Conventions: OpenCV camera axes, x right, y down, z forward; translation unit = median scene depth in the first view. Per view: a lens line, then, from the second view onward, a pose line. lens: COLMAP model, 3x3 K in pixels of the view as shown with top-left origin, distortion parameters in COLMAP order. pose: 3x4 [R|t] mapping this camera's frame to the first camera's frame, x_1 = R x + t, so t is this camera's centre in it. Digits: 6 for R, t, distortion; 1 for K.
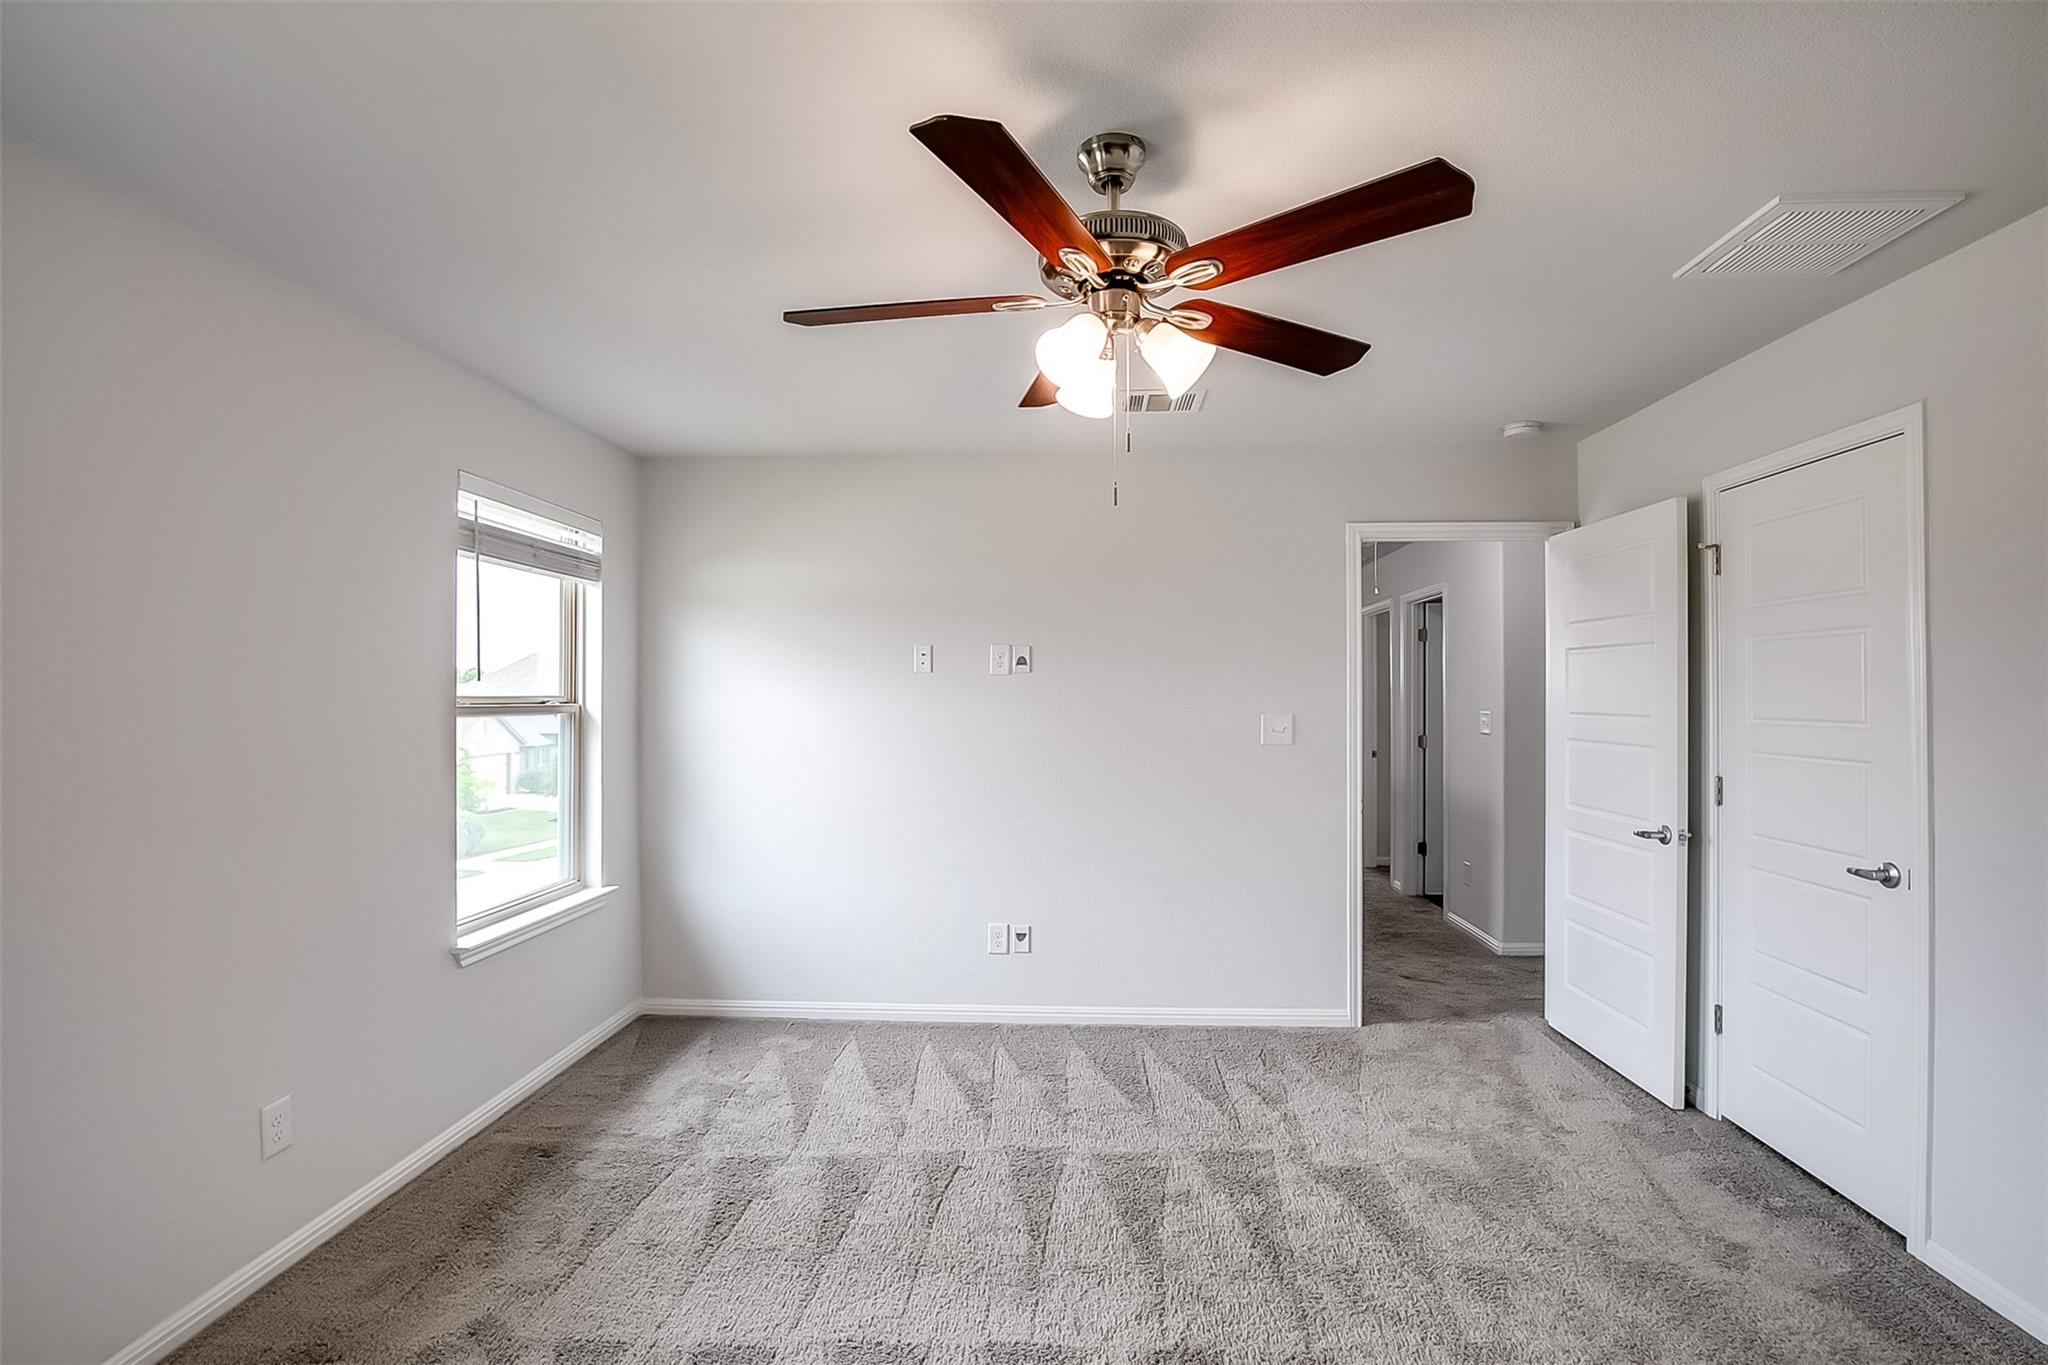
lens RADIAL K [[939.4, 0, 1021.5], [0, 939.4, 689.7], [0, 0, 1]] dist [-0.035489, 0.006719]
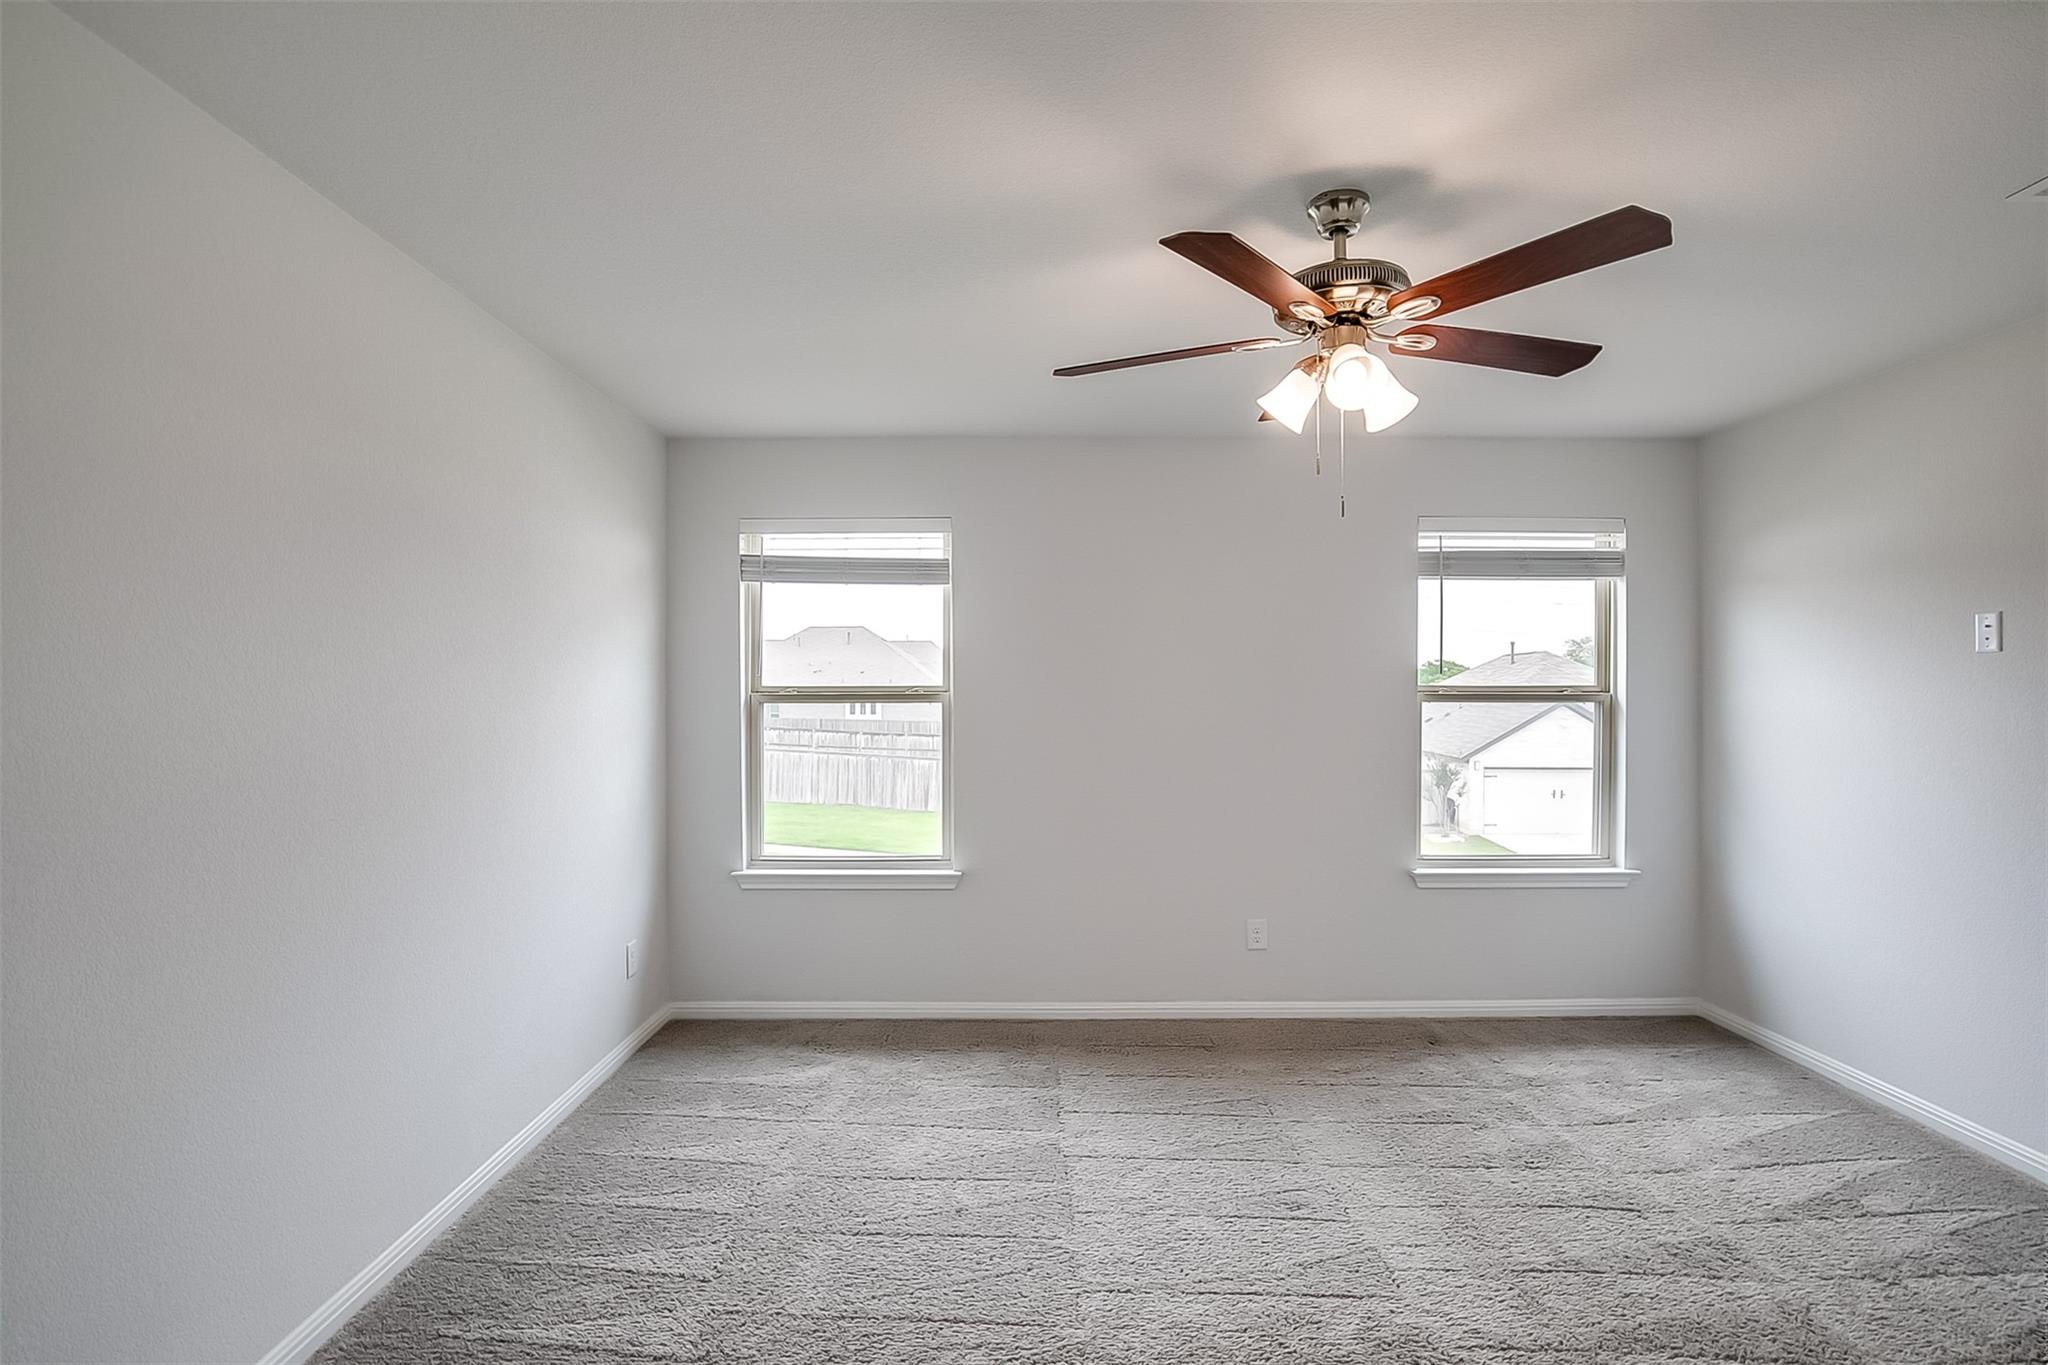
lens RADIAL K [[1009.5, 0, 1024.0], [0, 1009.5, 682.5], [0, 0, 1]] dist [-0.023772, 0.000360]
pose [[0.072968, 0.001778, -0.997333, 0.716653], [0.007403, 0.999970, 0.002324, -0.004873], [0.997307, -0.007553, 0.072952, 0.288448]]
